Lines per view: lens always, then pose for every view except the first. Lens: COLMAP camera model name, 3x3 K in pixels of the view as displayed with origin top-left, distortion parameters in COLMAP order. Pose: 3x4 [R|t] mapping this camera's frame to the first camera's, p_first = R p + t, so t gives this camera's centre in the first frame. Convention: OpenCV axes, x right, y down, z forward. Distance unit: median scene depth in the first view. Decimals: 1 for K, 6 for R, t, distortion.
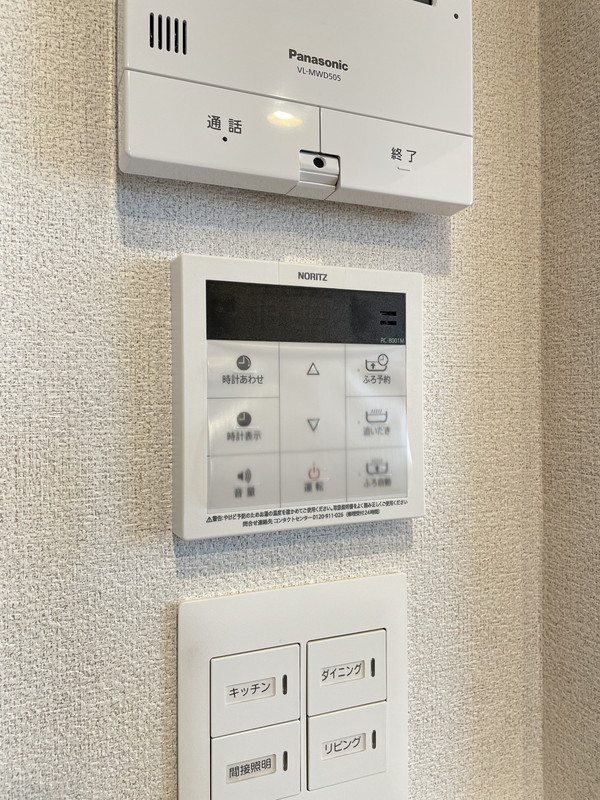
lens RADIAL K [[604.0, 0, 298.3], [0, 604.0, 398.9], [0, 0, 1]] dist [0.063472, -0.093284]
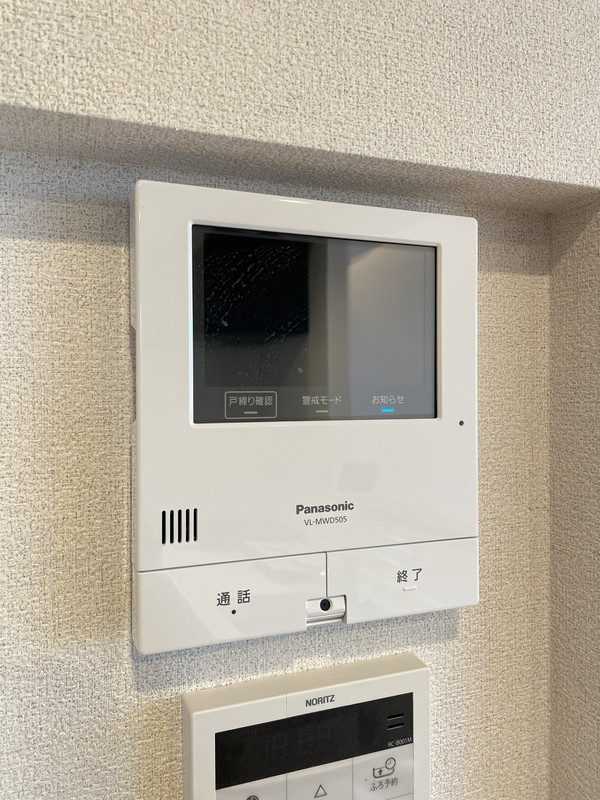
lens RADIAL K [[604.0, 0, 296.6], [0, 604.0, 393.1], [0, 0, 1]] dist [0.063472, -0.093284]
pose [[0.999243, 0.000058, -0.038910, 0.024660], [0.000220, 0.999975, 0.007121, -0.747745], [0.038909, -0.007124, 0.999217, -0.026420]]
